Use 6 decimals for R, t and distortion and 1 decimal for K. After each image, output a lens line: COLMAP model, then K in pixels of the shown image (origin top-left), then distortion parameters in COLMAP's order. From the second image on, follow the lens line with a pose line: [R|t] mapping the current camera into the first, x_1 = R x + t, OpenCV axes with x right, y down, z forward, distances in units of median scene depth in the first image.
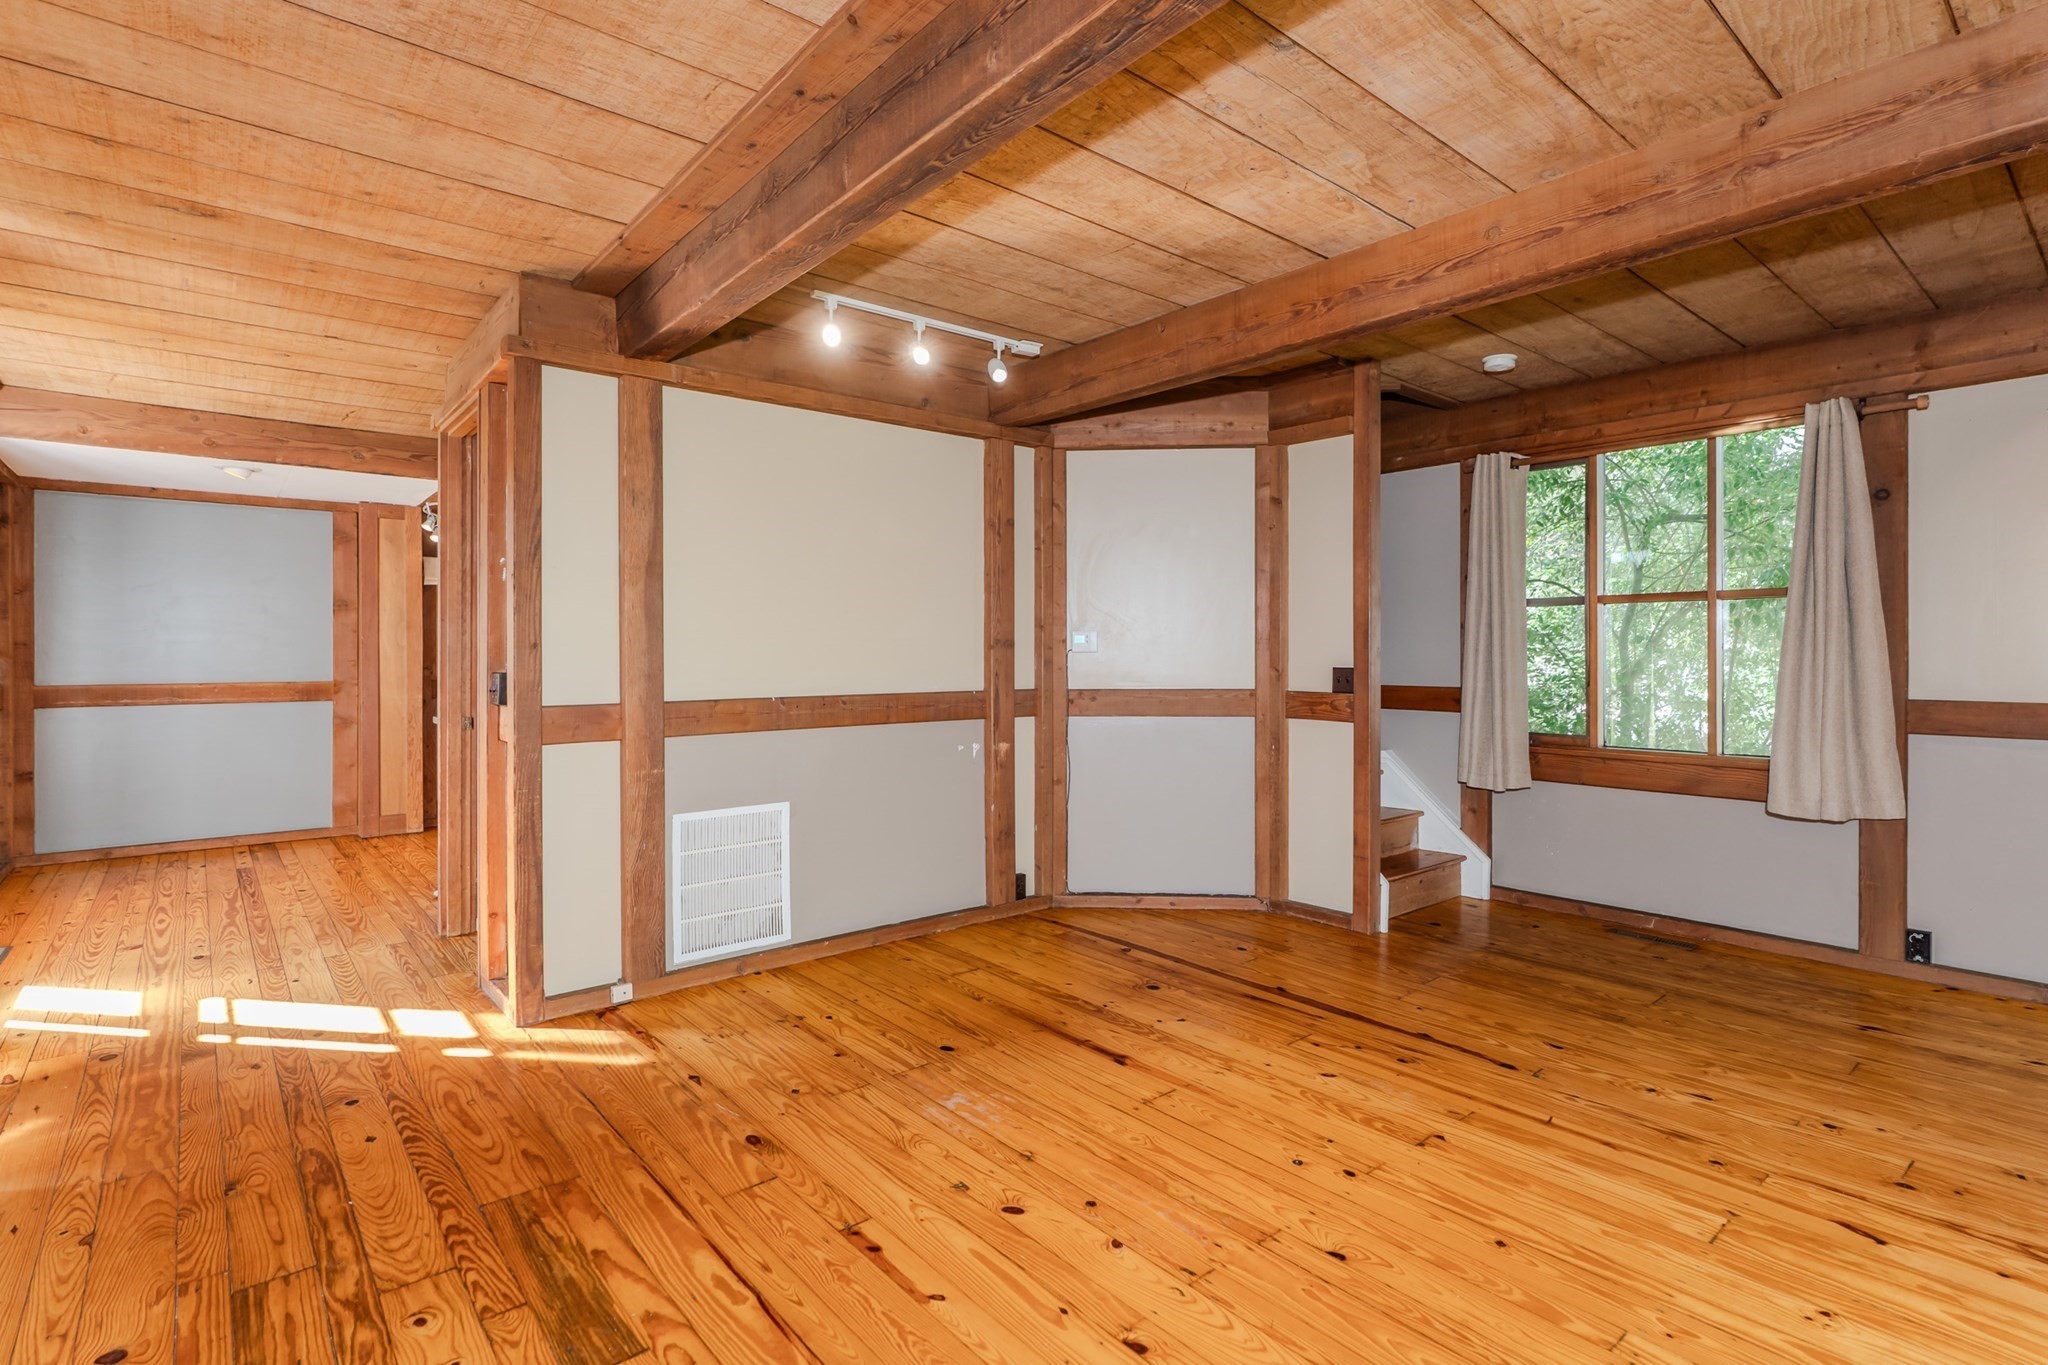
lens RADIAL K [[995.3, 0, 1030.2], [0, 995.3, 652.6], [0, 0, 1]] dist [-0.001341, 0.000368]
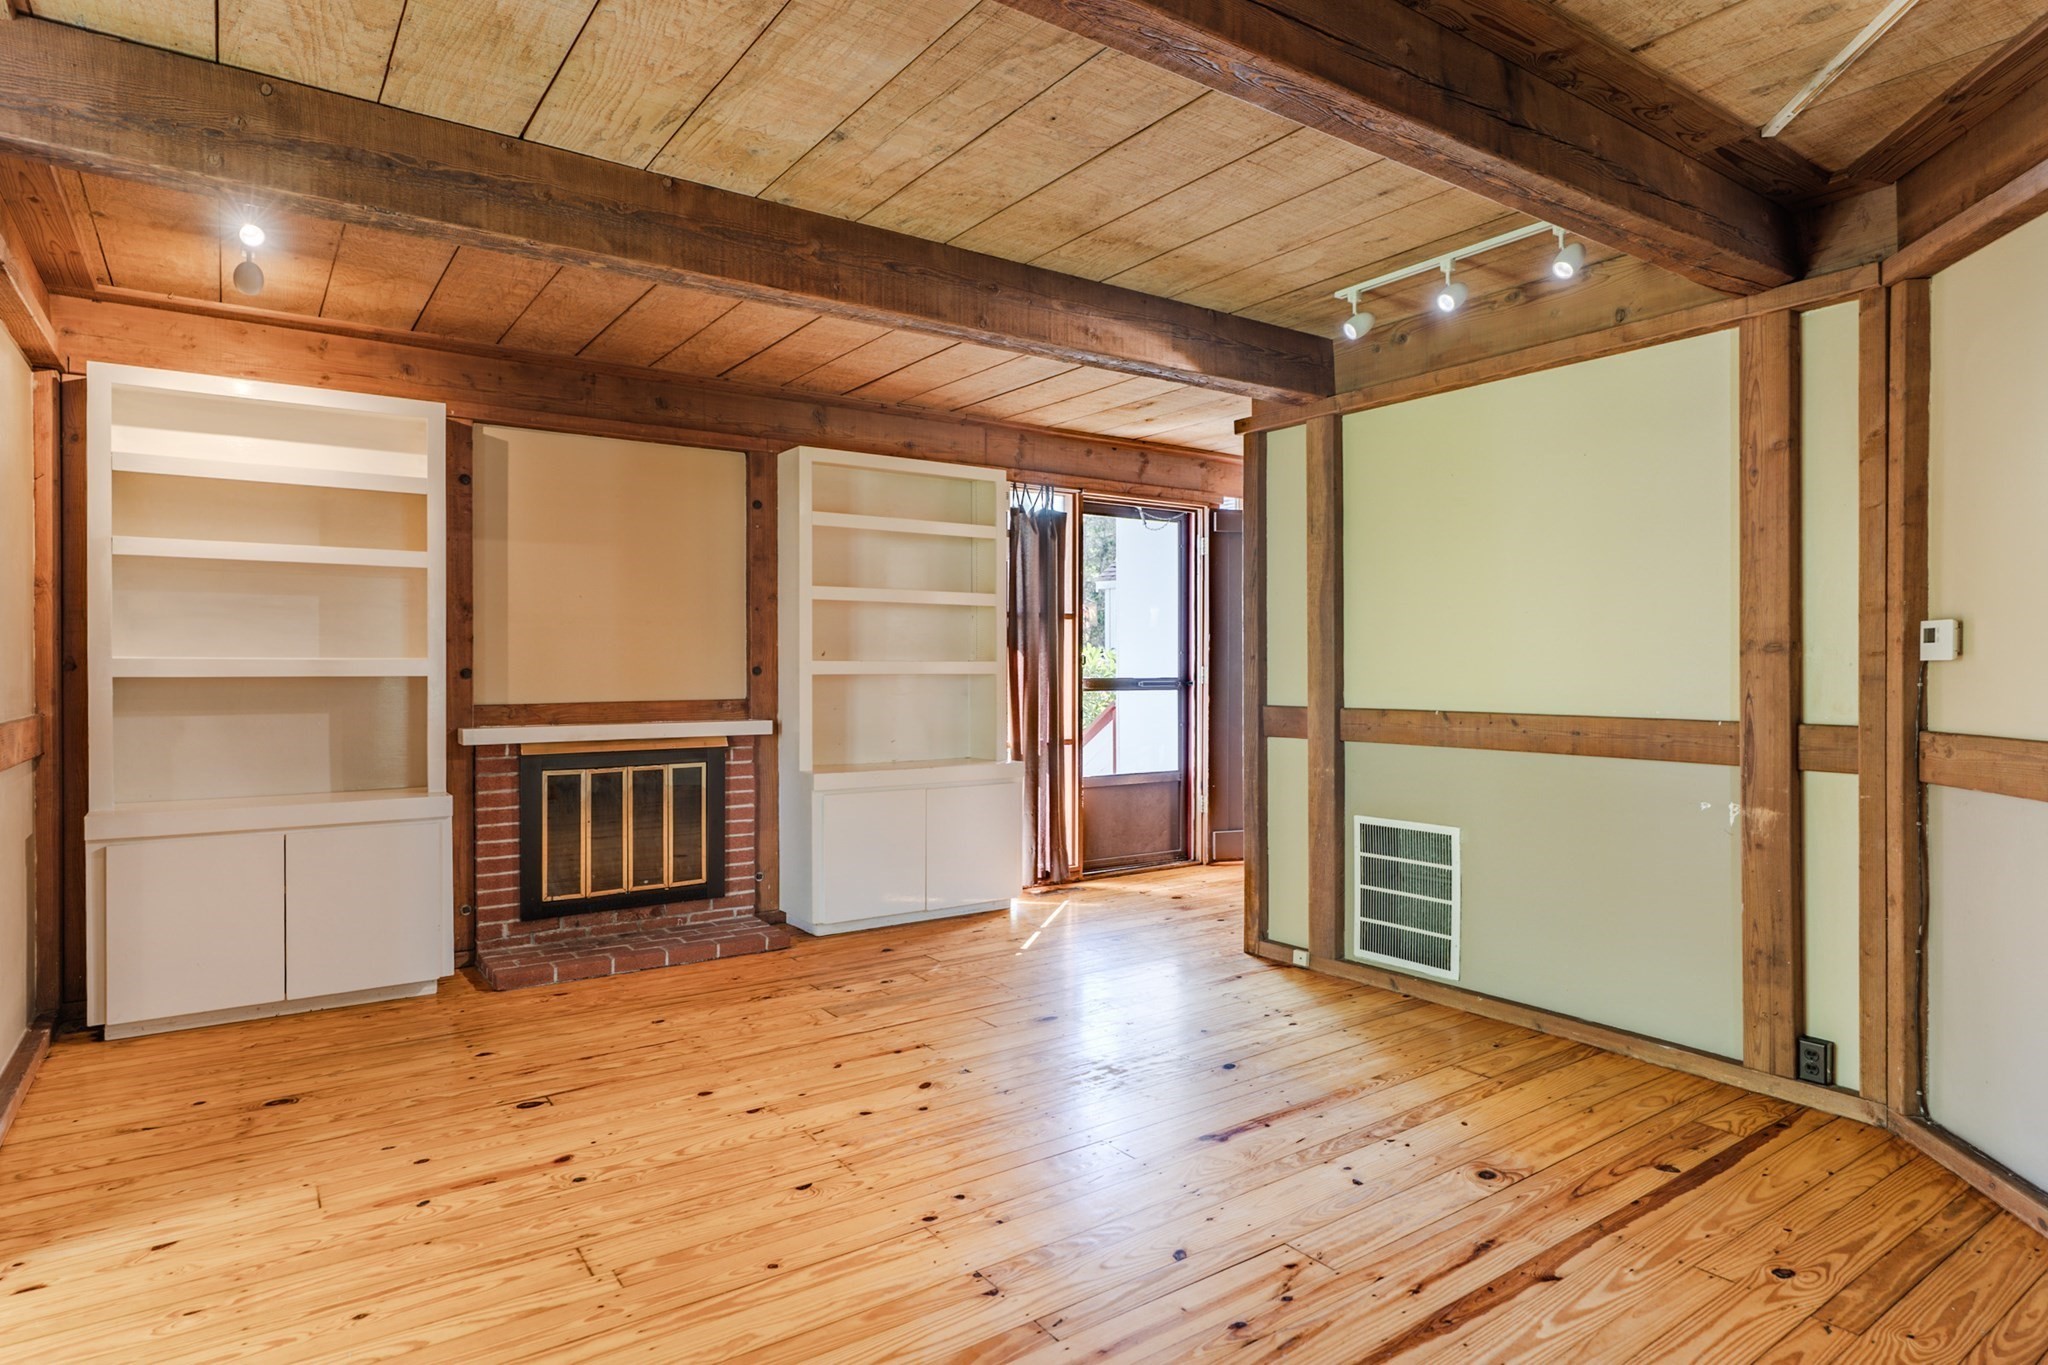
lens RADIAL K [[1122.1, 0, 1024.0], [0, 1122.1, 682.5], [0, 0, 1]] dist [-0.001721, -0.000064]
pose [[-0.083580, 0.014687, -0.996393, 0.870859], [0.001227, 0.999892, 0.014636, 0.003097], [0.996500, 0.000001, -0.083589, 0.755834]]
